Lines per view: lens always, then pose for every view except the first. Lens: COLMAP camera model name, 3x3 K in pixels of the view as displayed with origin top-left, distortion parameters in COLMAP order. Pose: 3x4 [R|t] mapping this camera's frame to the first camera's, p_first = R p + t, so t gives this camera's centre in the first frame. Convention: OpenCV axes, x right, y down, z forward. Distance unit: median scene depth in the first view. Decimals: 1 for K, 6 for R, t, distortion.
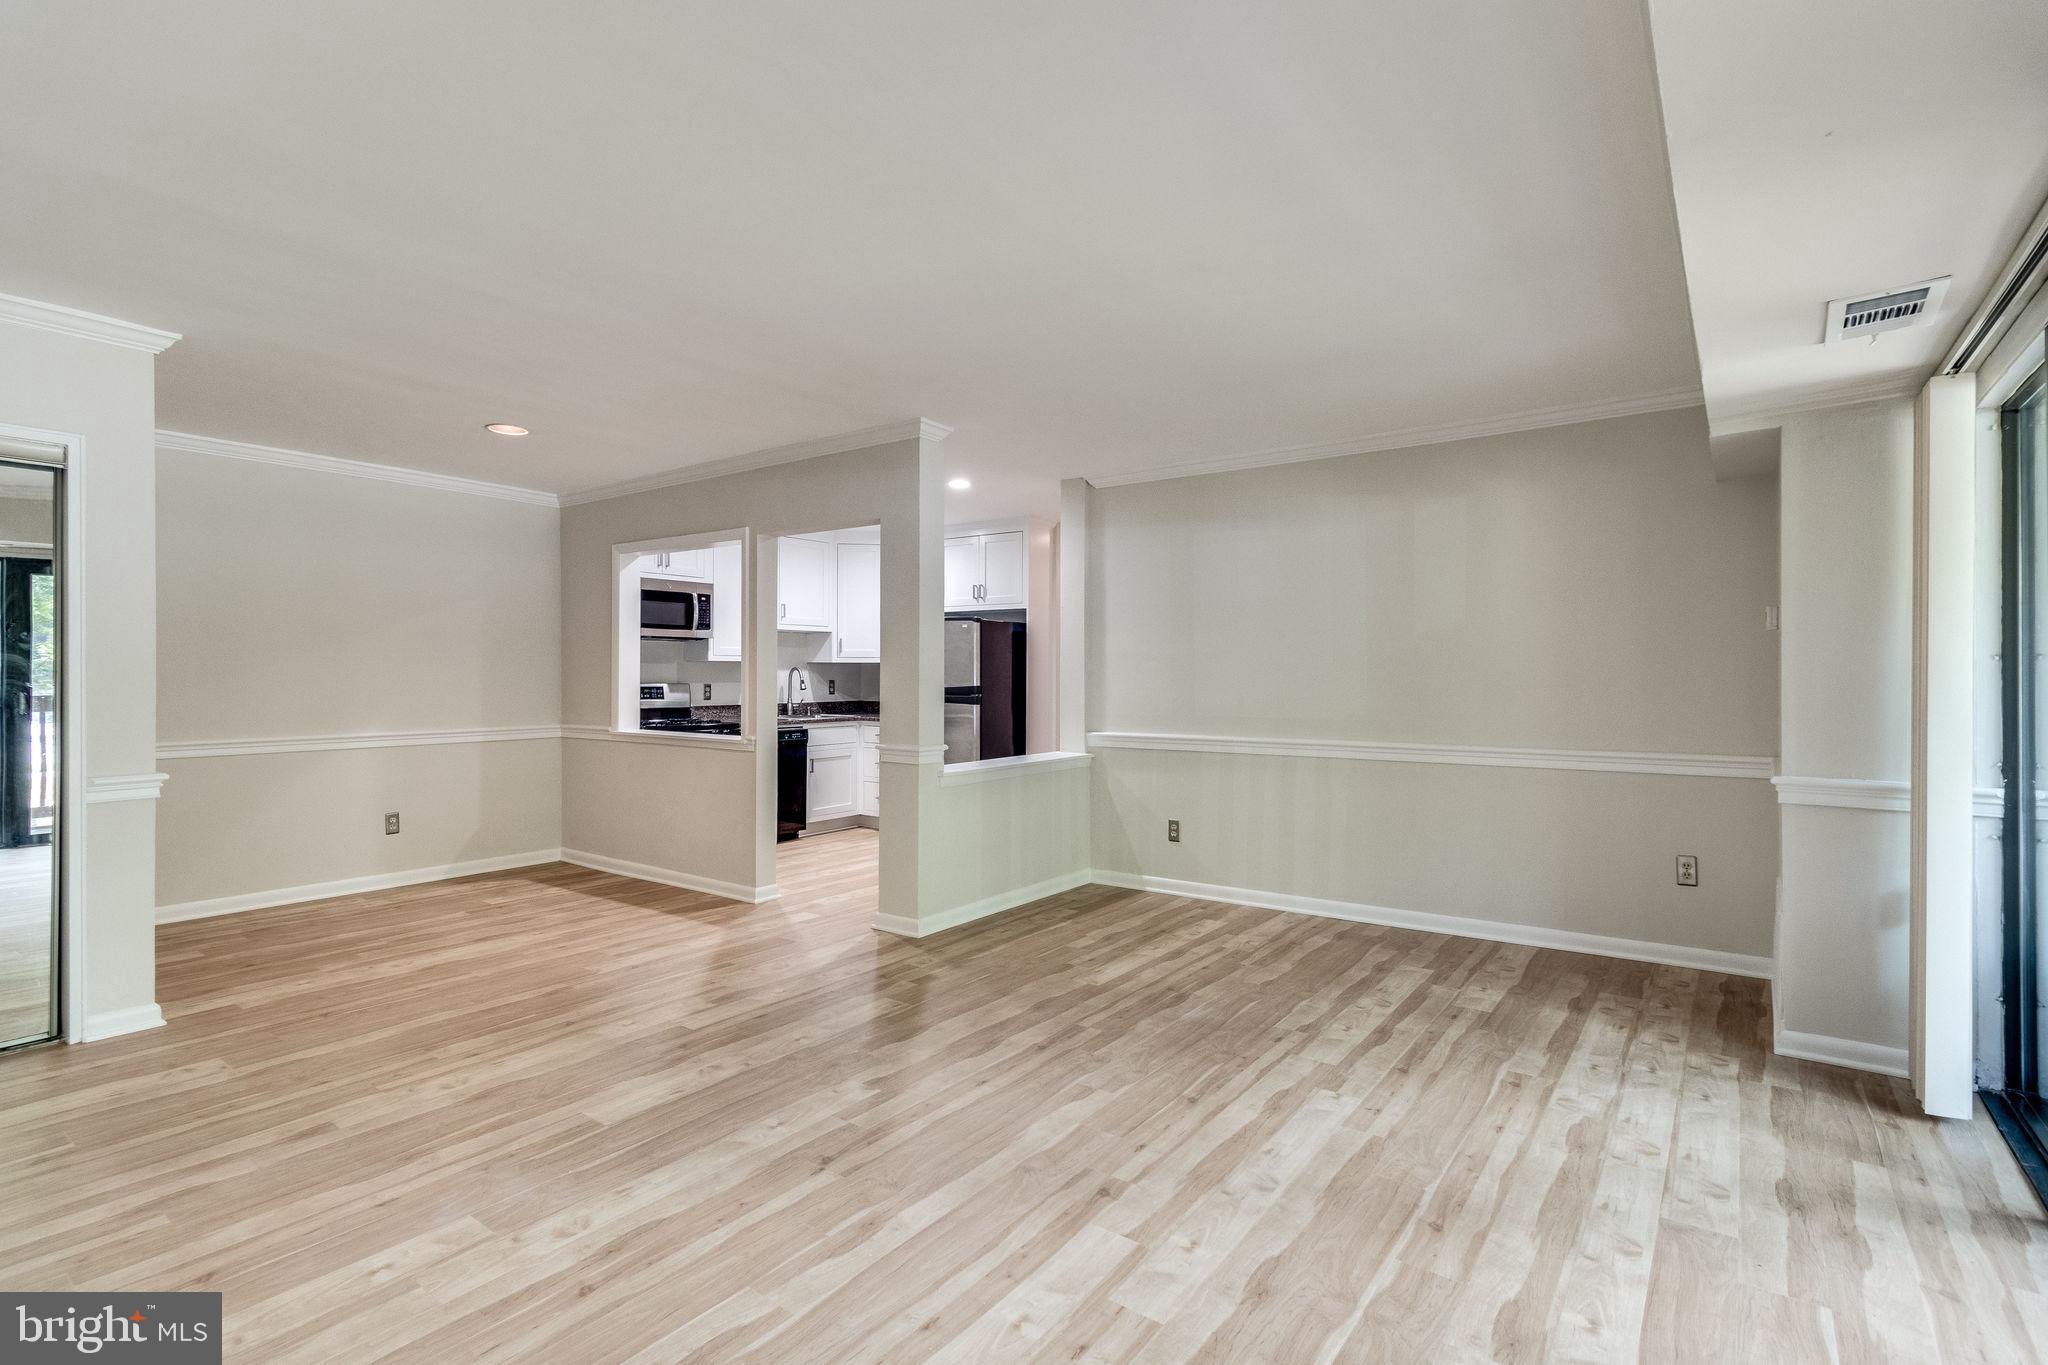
lens RADIAL K [[955.5, 0, 997.4], [0, 955.5, 681.7], [0, 0, 1]] dist [0.001018, 0.002272]
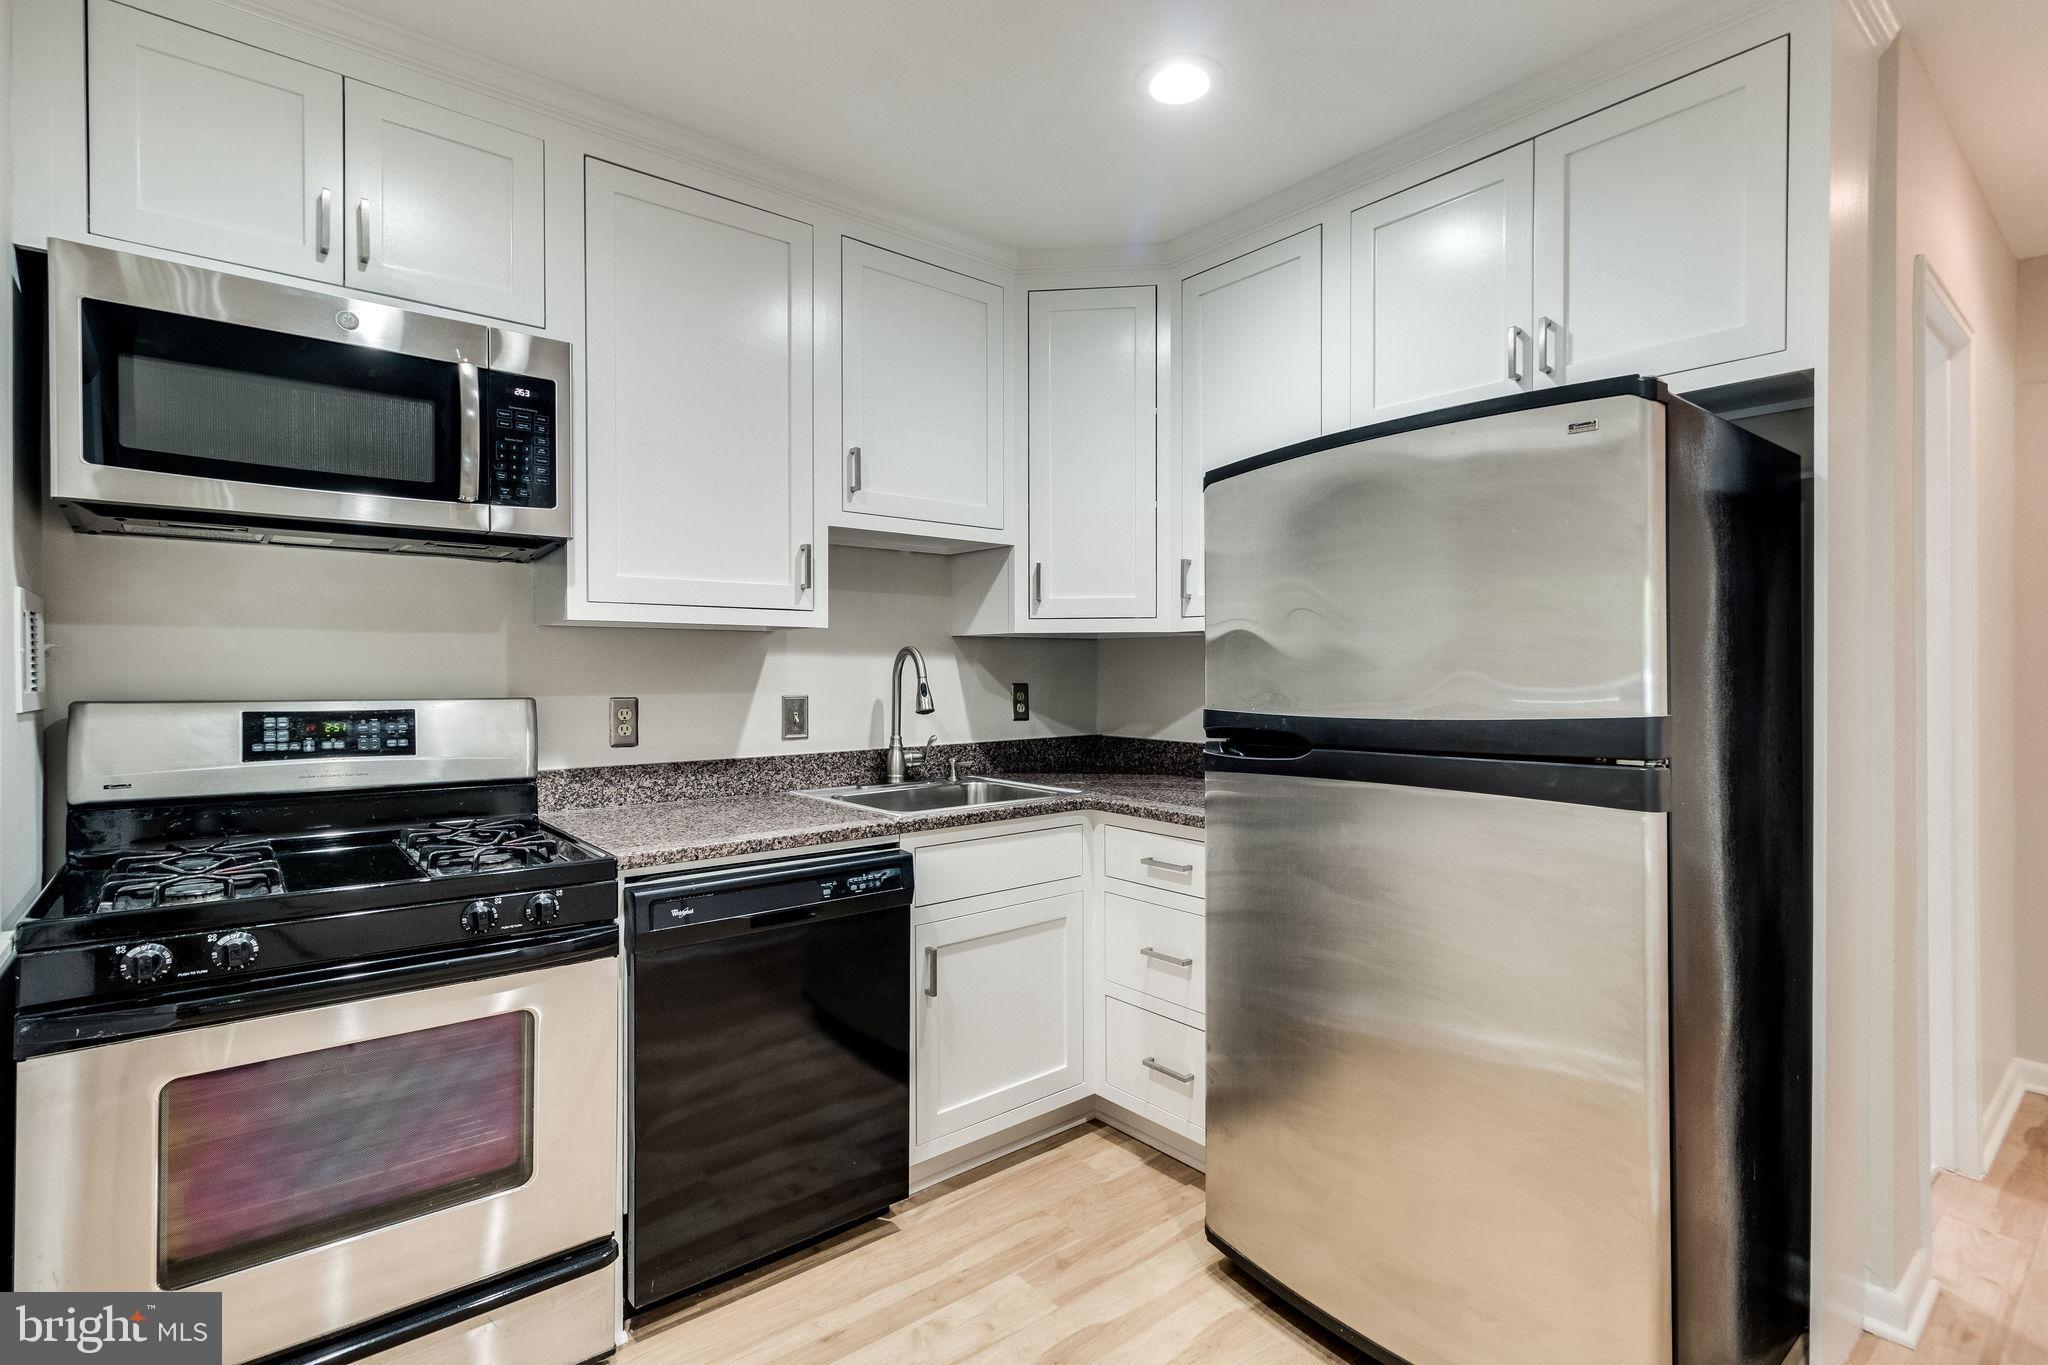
lens RADIAL K [[955.5, 0, 996.2], [0, 955.5, 668.8], [0, 0, 1]] dist [0.001018, 0.002272]
pose [[0.968610, -0.004827, -0.248540, -0.190677], [0.001992, 0.999930, -0.011657, -0.006562], [0.248579, 0.010796, 0.968552, 1.361338]]
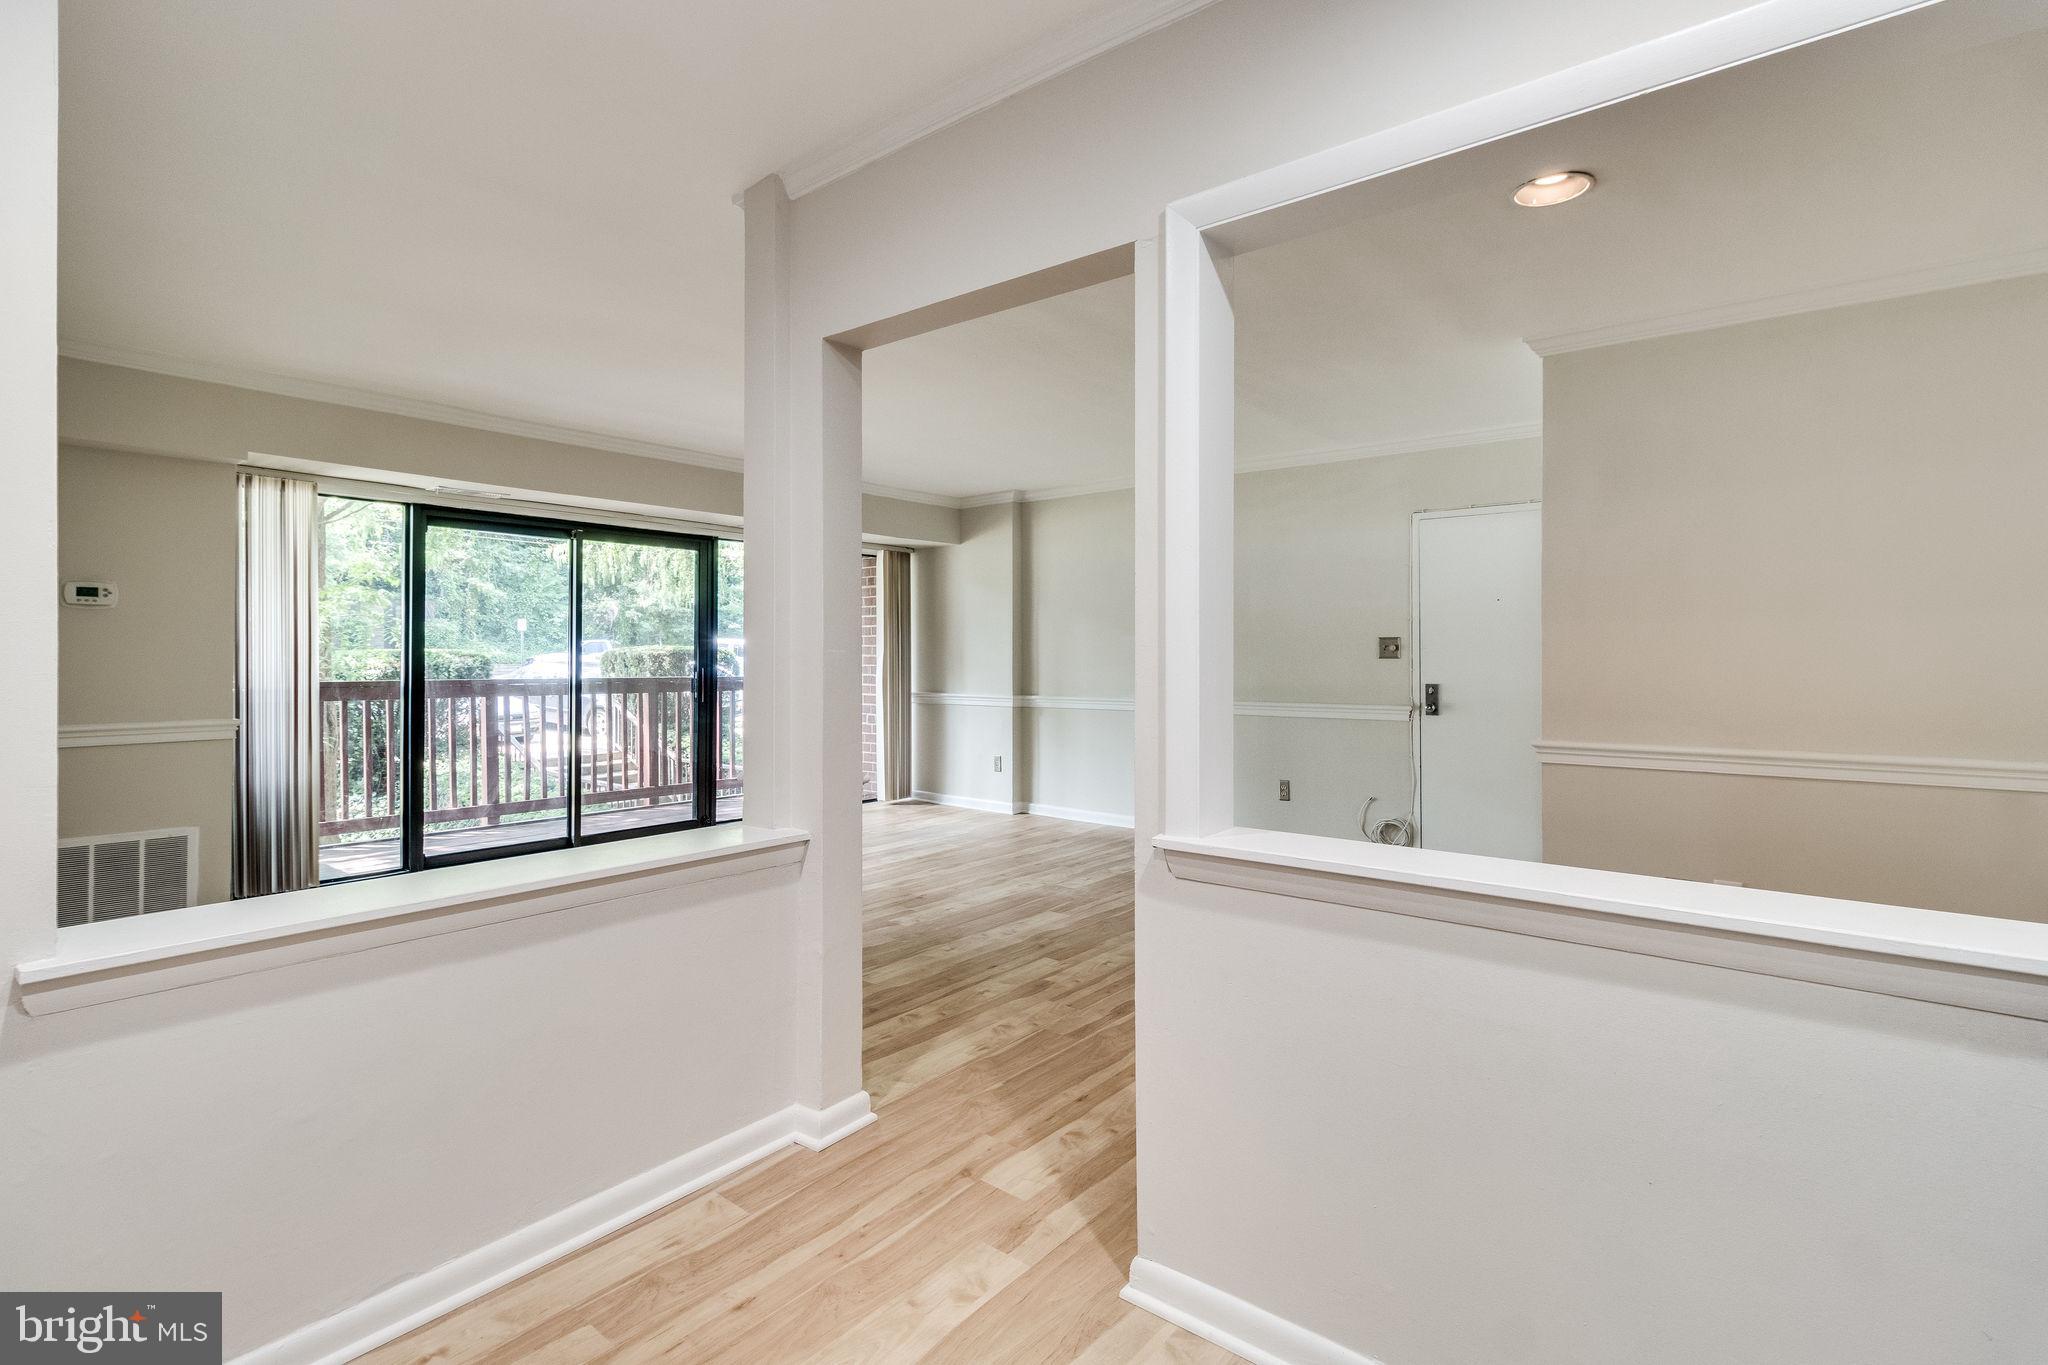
lens RADIAL K [[955.5, 0, 999.7], [0, 955.5, 658.8], [0, 0, 1]] dist [0.001018, 0.002272]
pose [[-0.998983, -0.004871, 0.044827, -0.270301], [-0.004321, 0.999914, 0.012350, -0.007283], [-0.044884, 0.012144, -0.998918, 1.848891]]
